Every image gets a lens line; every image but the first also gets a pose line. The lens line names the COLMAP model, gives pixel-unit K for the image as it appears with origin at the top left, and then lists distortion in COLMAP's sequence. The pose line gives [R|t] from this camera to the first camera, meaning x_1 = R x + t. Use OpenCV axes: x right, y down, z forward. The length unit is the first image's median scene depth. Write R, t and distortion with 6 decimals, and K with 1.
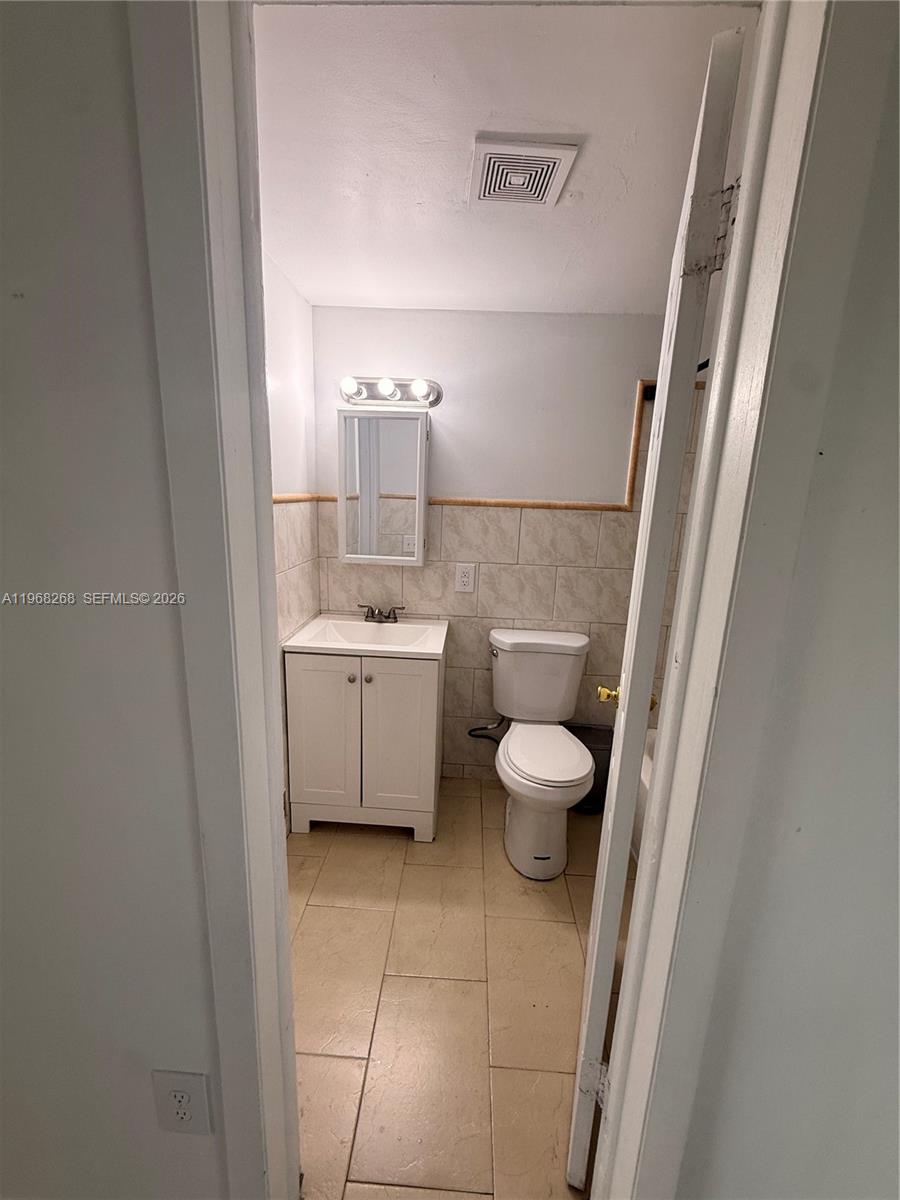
lens RADIAL K [[476.5, 0, 447.6], [0, 476.5, 595.0], [0, 0, 1]] dist [-0.001853, 0.000446]
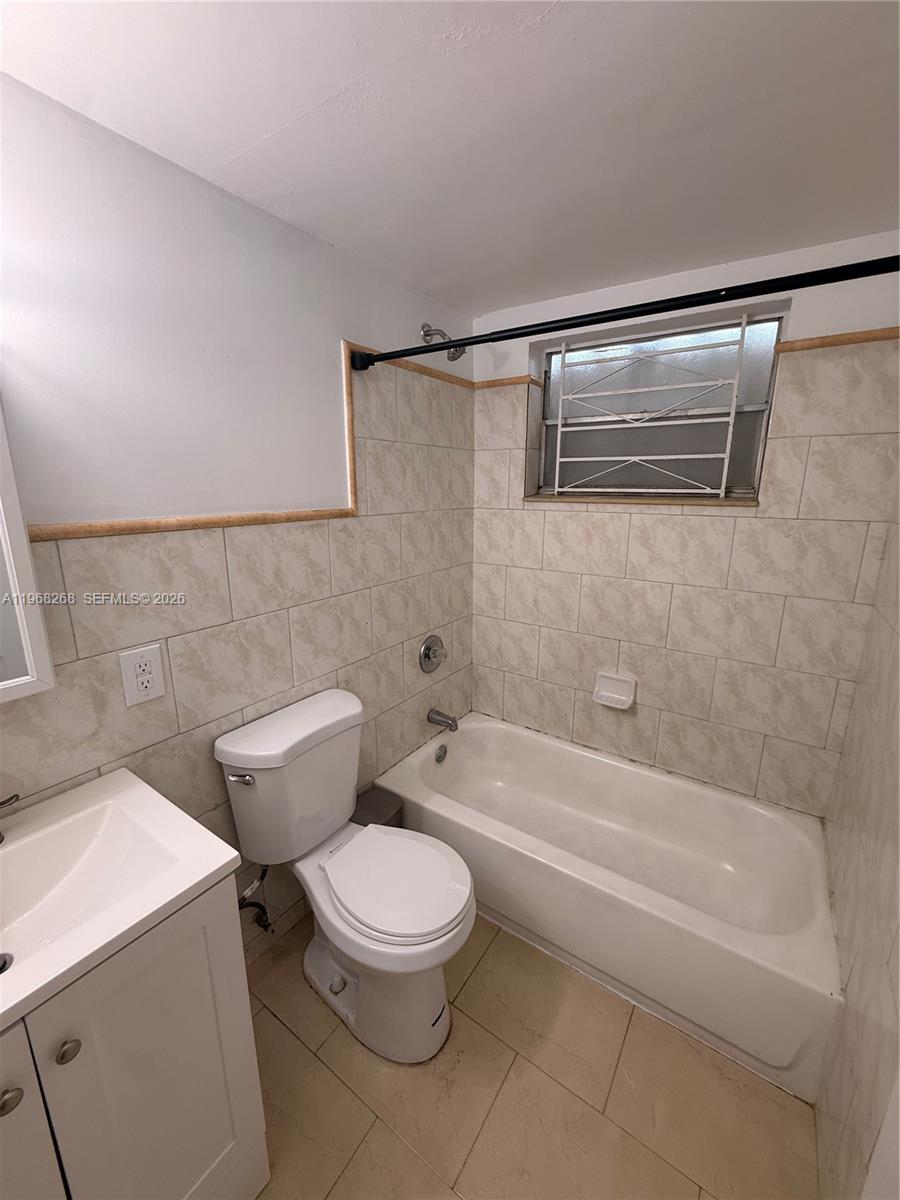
lens RADIAL K [[476.5, 0, 448.6], [0, 476.5, 598.2], [0, 0, 1]] dist [-0.001853, 0.000446]
pose [[0.528298, -0.231716, 0.816829, -0.193325], [0.212193, 0.967544, 0.137231, -0.118872], [-0.822116, 0.100827, 0.560320, 0.449176]]
